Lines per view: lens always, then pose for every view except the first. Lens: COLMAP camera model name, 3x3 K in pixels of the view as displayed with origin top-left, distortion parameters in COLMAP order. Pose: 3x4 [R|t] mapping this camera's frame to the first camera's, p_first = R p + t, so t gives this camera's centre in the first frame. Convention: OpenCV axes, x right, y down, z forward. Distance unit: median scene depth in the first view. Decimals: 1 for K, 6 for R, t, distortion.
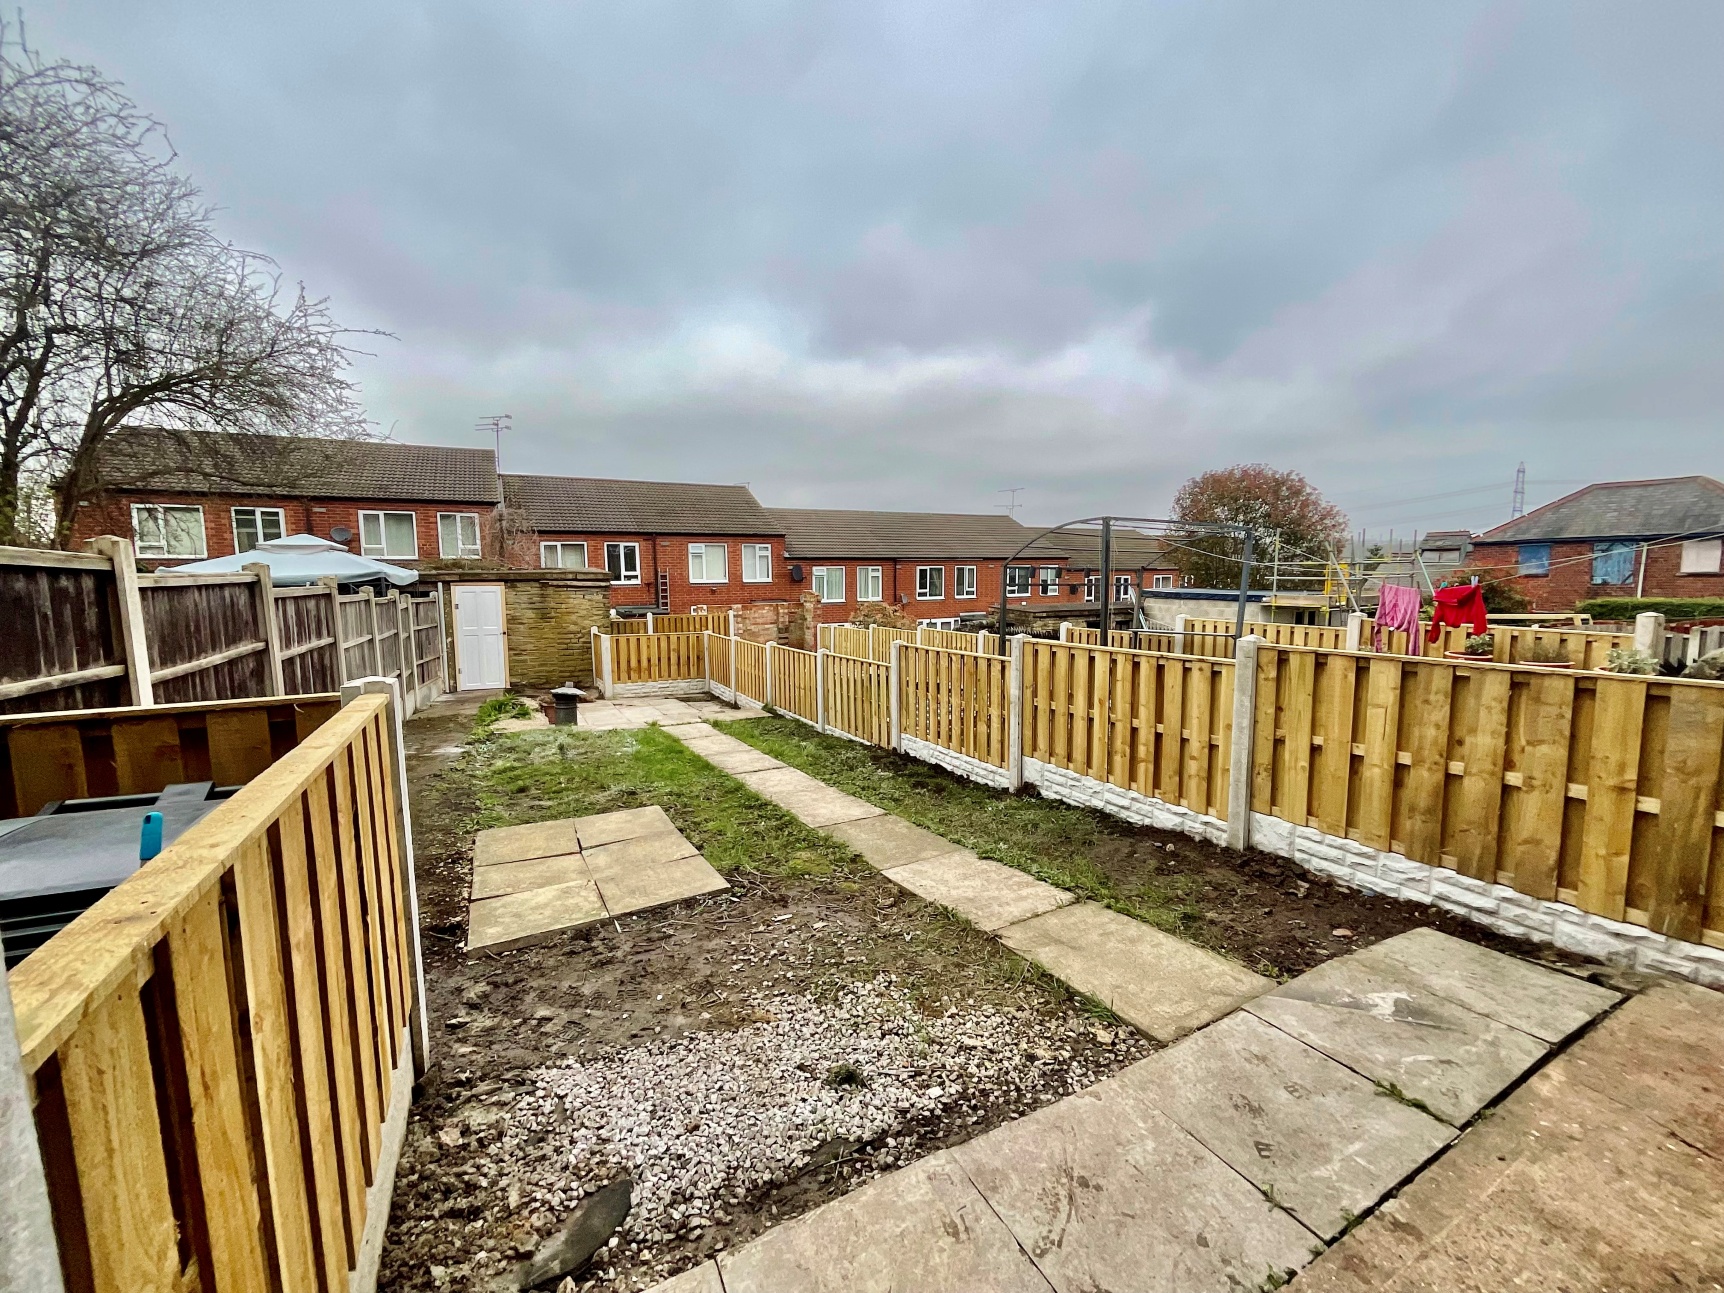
lens RADIAL K [[697.1, 0, 863.1], [0, 697.1, 650.5], [0, 0, 1]] dist [-0.000770, 0.000531]
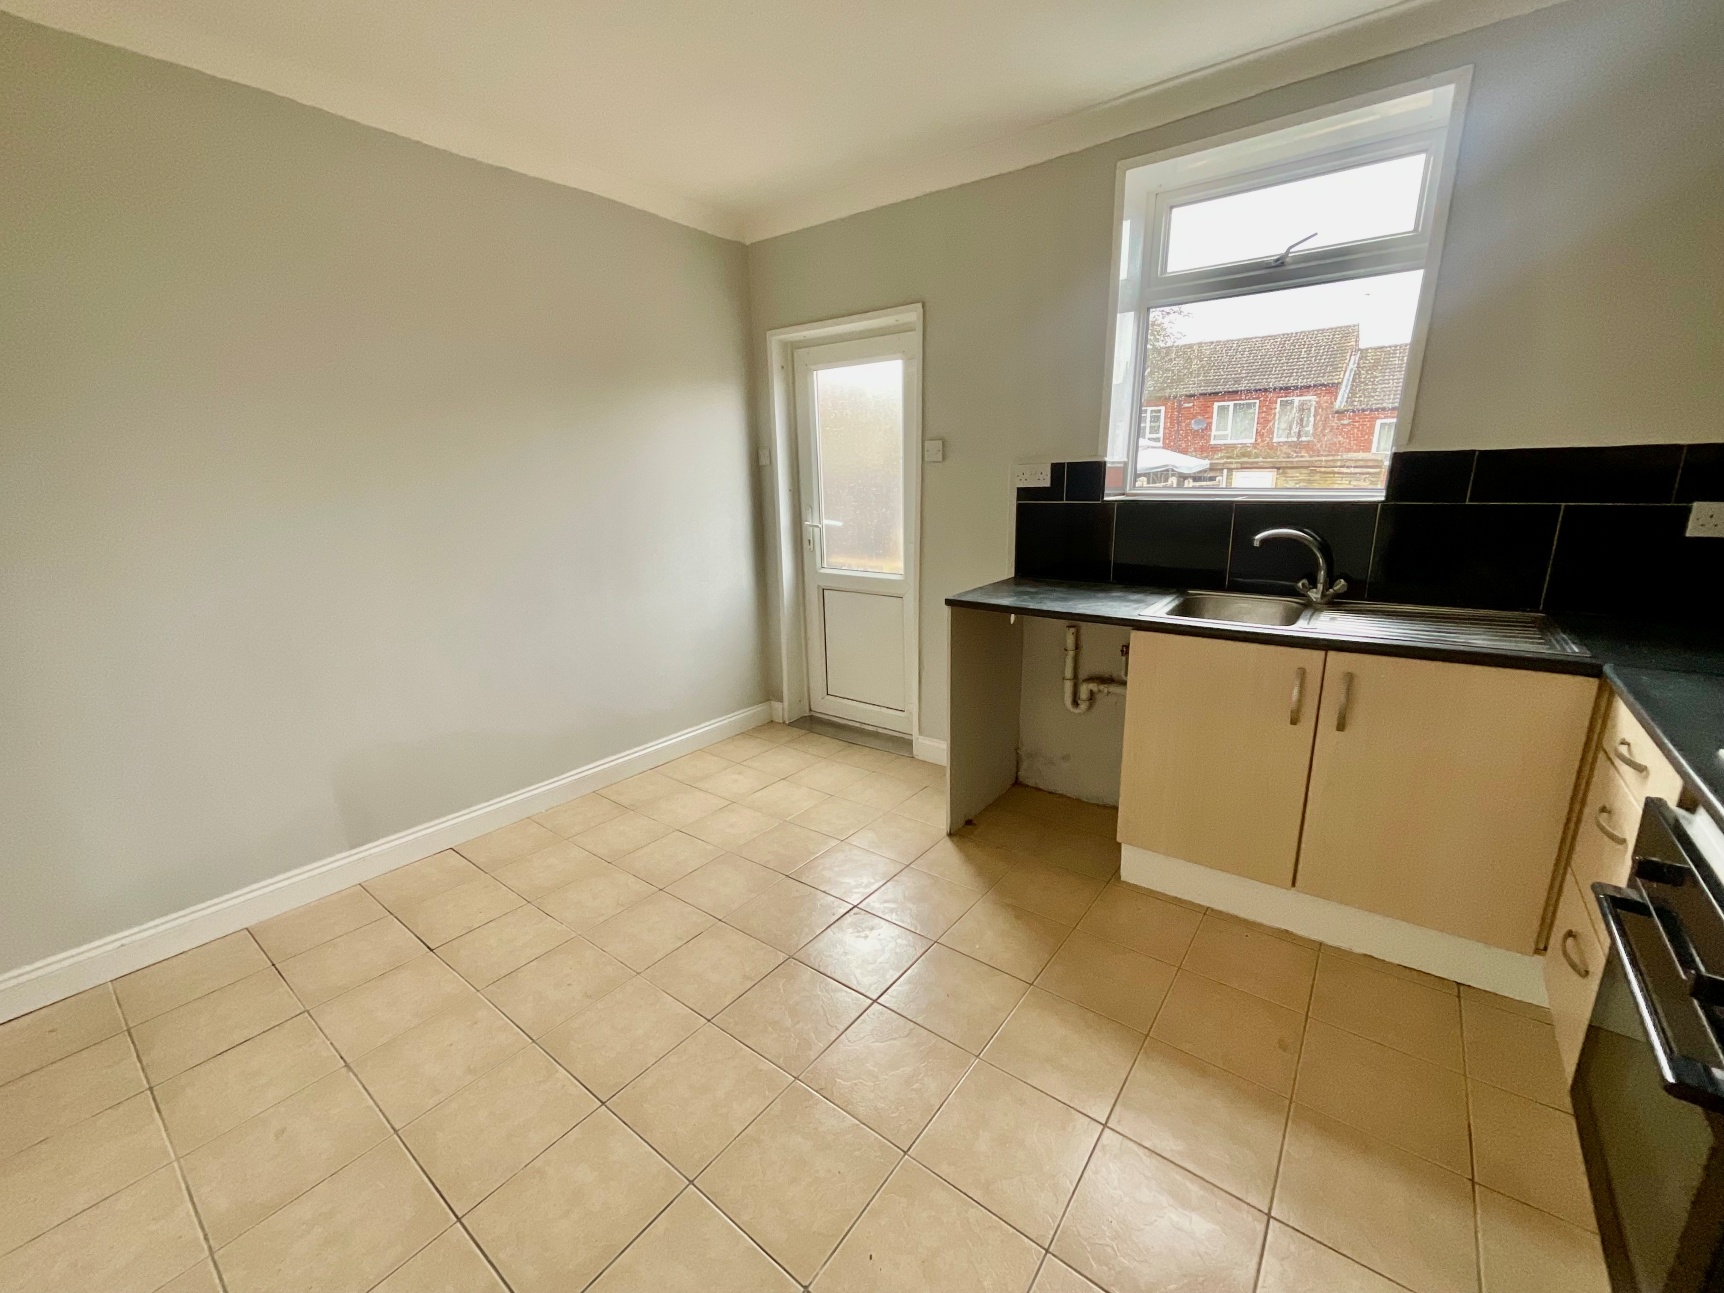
lens RADIAL K [[697.1, 0, 863.5], [0, 697.1, 646.0], [0, 0, 1]] dist [-0.000770, 0.000531]
pose [[0.424058, 0.231669, -0.875502, 0.610368], [-0.076038, 0.972422, 0.220486, -0.024815], [0.902437, -0.026927, 0.429979, -0.329468]]
